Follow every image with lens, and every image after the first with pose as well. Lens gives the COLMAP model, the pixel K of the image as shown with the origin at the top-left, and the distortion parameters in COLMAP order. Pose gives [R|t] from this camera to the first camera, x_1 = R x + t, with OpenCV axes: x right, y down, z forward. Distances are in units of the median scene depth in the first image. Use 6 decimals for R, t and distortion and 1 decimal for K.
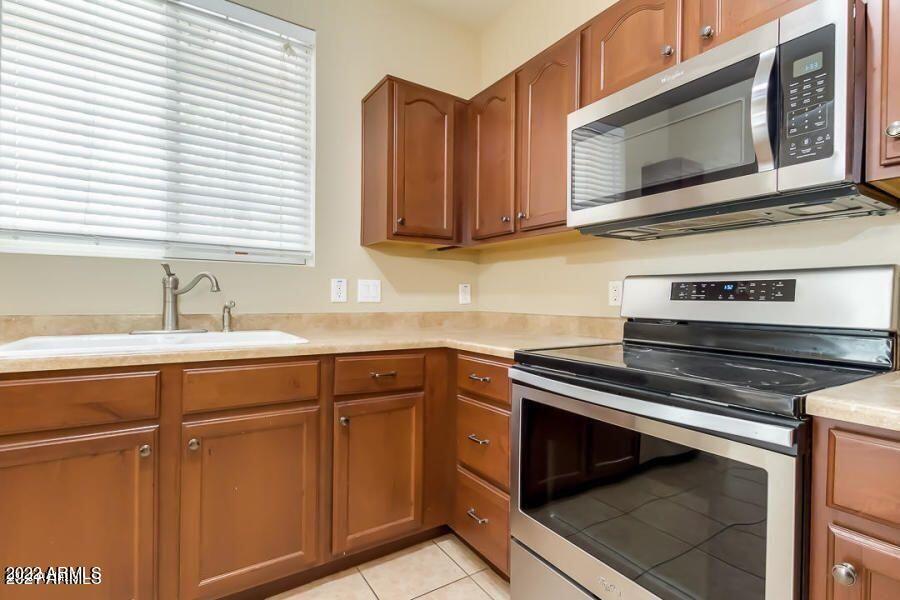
lens RADIAL K [[416.8, 0, 429.7], [0, 416.8, 297.0], [0, 0, 1]] dist [0.001530, -0.002633]
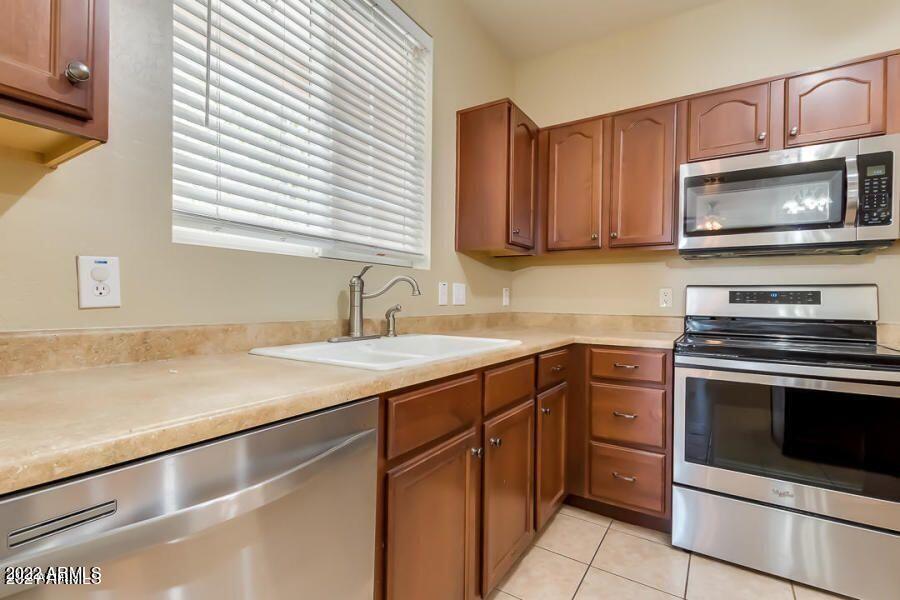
lens RADIAL K [[416.8, 0, 434.9], [0, 416.8, 294.3], [0, 0, 1]] dist [0.001530, -0.002633]
pose [[0.918585, 0.005719, 0.395182, -0.912006], [-0.004218, 0.999980, -0.004668, -0.012265], [-0.395201, 0.002622, 0.918591, 0.076023]]
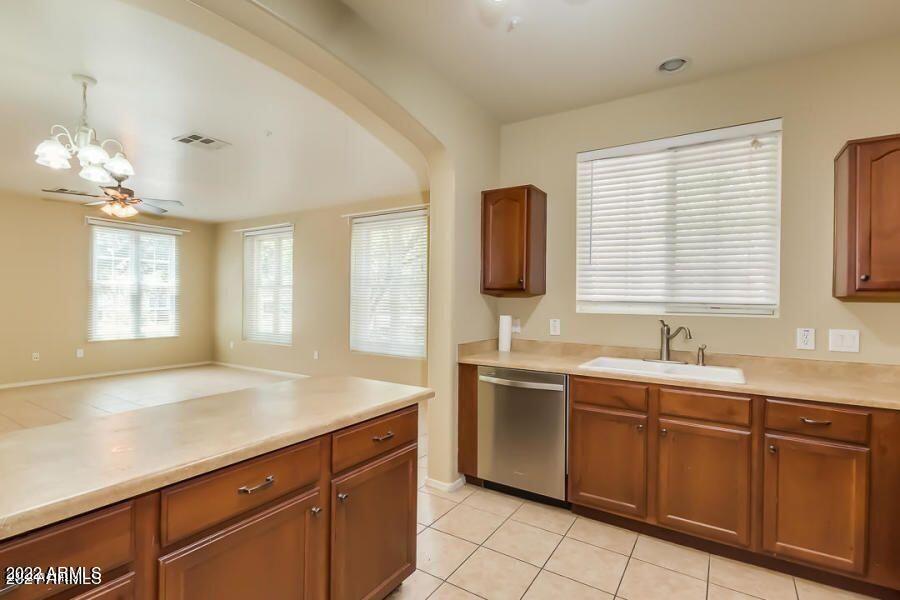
lens RADIAL K [[416.8, 0, 491.4], [0, 416.8, 301.4], [0, 0, 1]] dist [0.001530, -0.002633]
pose [[0.475092, -0.002447, -0.879933, 0.511089], [-0.011140, 0.999899, -0.008795, -0.136298], [0.879866, 0.013981, 0.475017, -0.377466]]
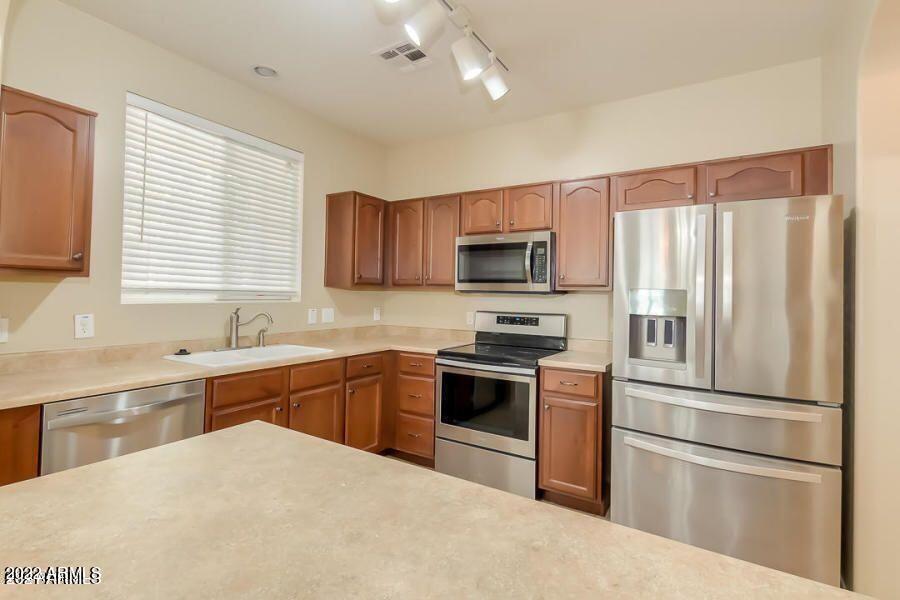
lens RADIAL K [[416.8, 0, 429.6], [0, 416.8, 277.8], [0, 0, 1]] dist [0.001530, -0.002633]
pose [[0.907834, 0.022336, 0.418734, -0.674545], [-0.008331, 0.999344, -0.035245, -0.153217], [-0.419247, 0.028509, 0.907425, -0.869670]]
